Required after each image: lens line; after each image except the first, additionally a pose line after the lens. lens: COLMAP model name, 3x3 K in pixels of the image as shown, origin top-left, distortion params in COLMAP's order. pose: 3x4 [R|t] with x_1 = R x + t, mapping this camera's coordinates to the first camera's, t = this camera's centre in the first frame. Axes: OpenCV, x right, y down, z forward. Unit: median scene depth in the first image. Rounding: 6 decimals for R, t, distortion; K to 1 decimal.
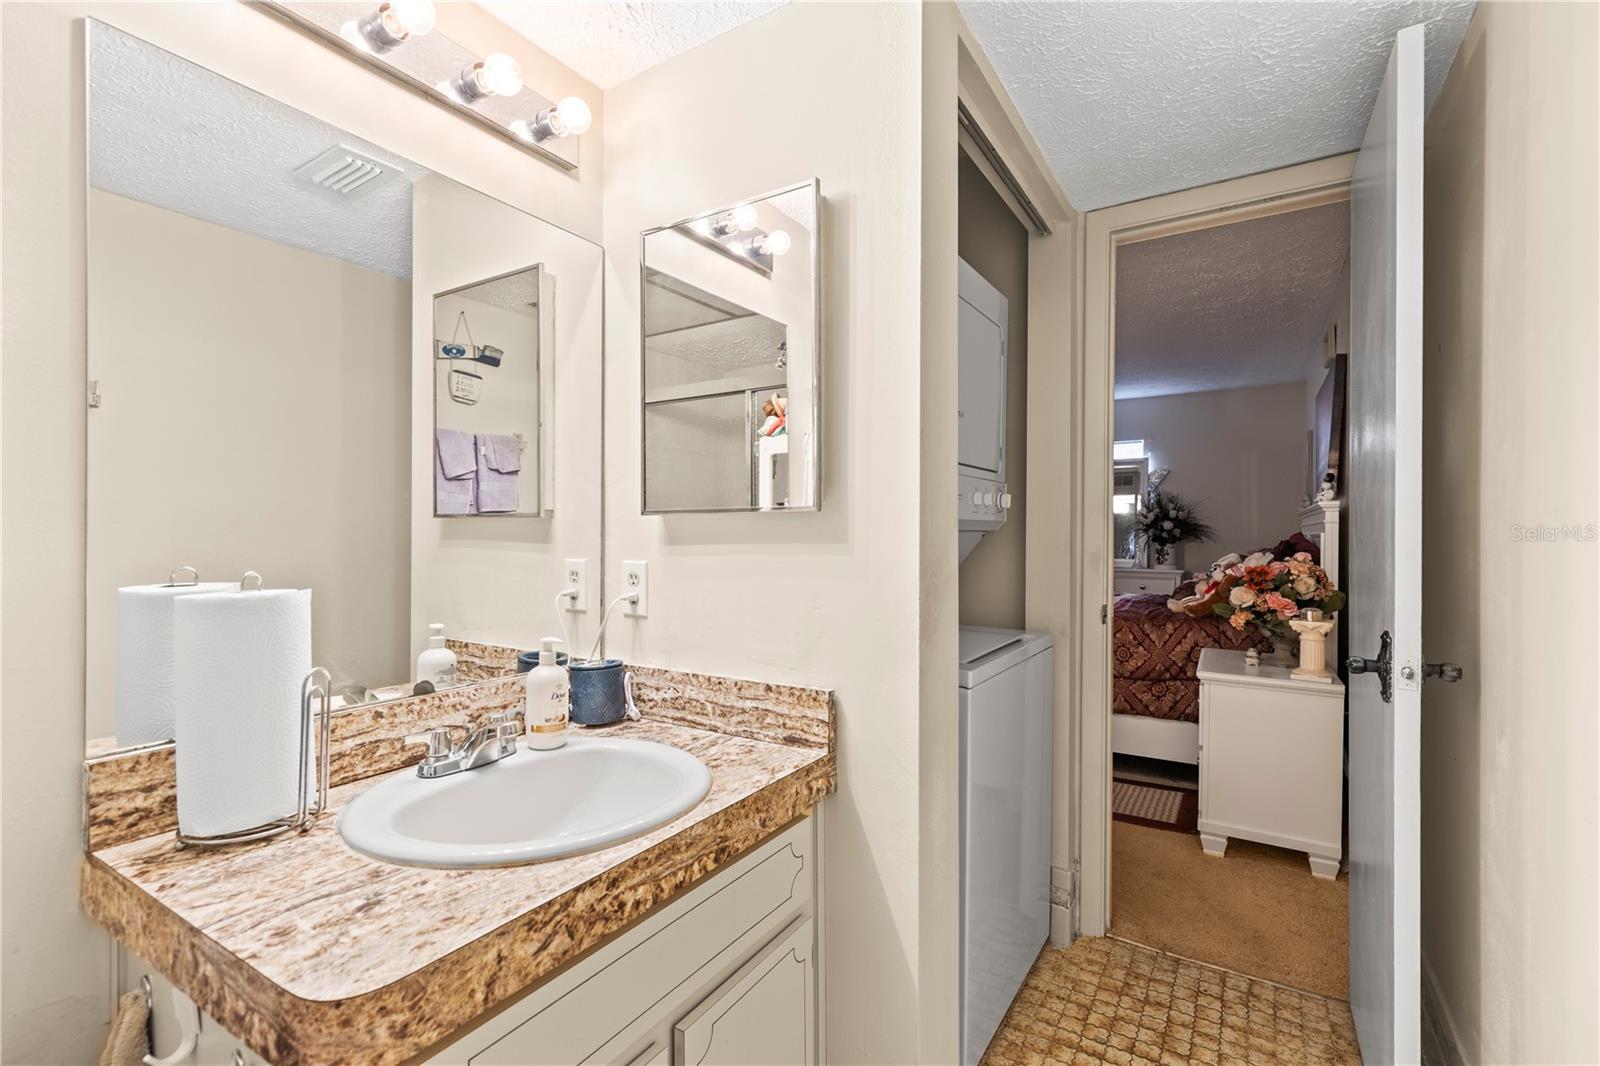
lens RADIAL K [[718.7, 0, 801.0], [0, 718.7, 538.7], [0, 0, 1]] dist [0.004668, -0.000381]
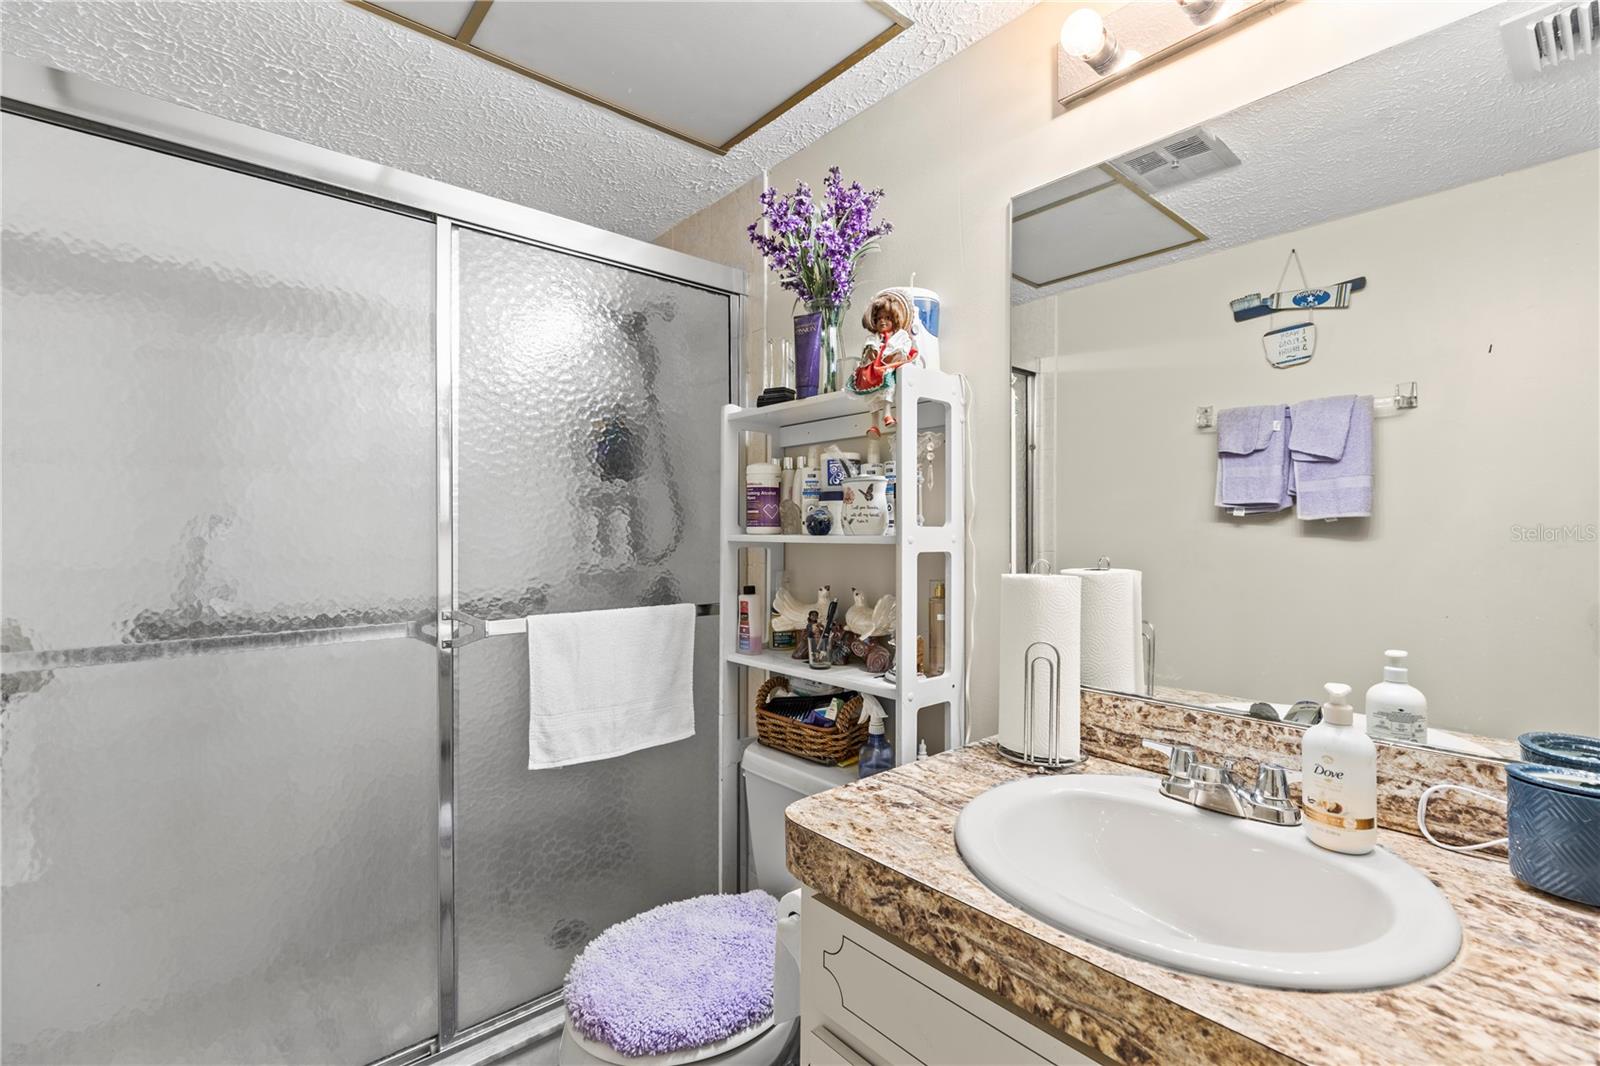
lens RADIAL K [[718.7, 0, 808.1], [0, 718.7, 524.6], [0, 0, 1]] dist [0.004668, -0.000381]
pose [[-0.285258, -0.003818, -0.958443, 0.655439], [-0.004924, 0.999985, -0.002518, -0.013052], [0.958438, 0.004001, -0.285273, 1.062885]]
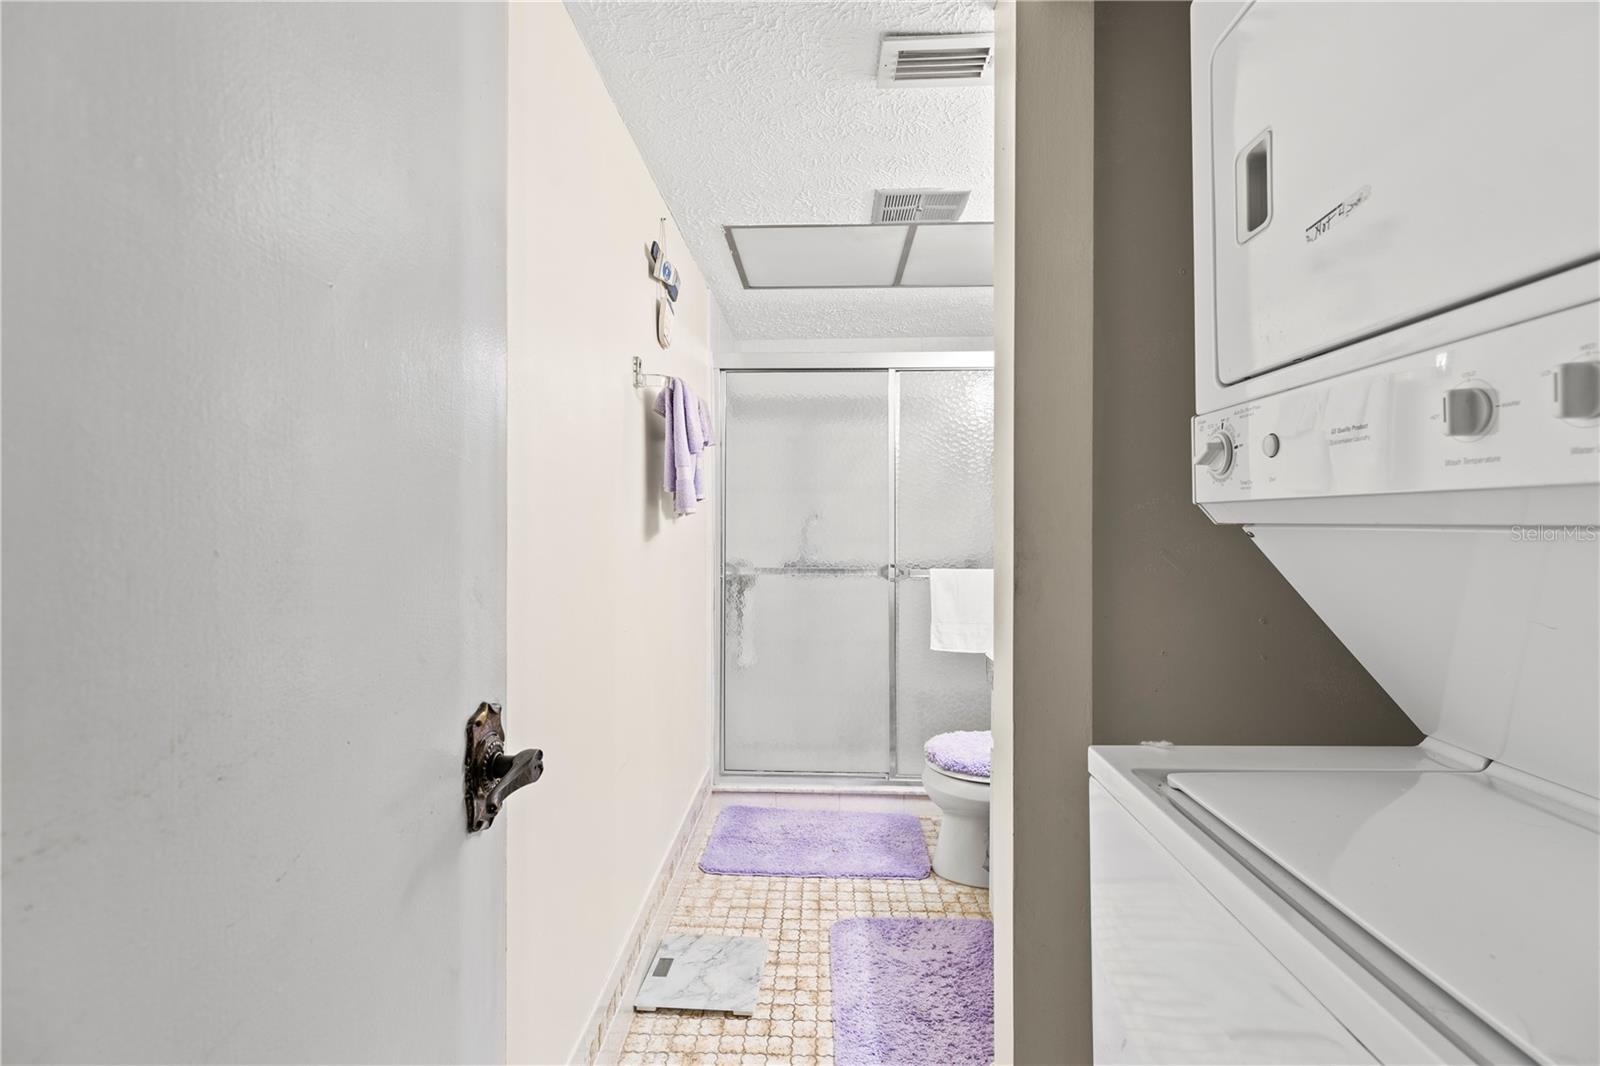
lens RADIAL K [[718.7, 0, 800.5], [0, 718.7, 529.7], [0, 0, 1]] dist [0.004668, -0.000381]
pose [[-0.868339, -0.015915, -0.495716, 1.446009], [-0.014599, 0.999872, -0.006527, 0.076768], [0.495756, 0.001570, -0.868460, 2.728160]]
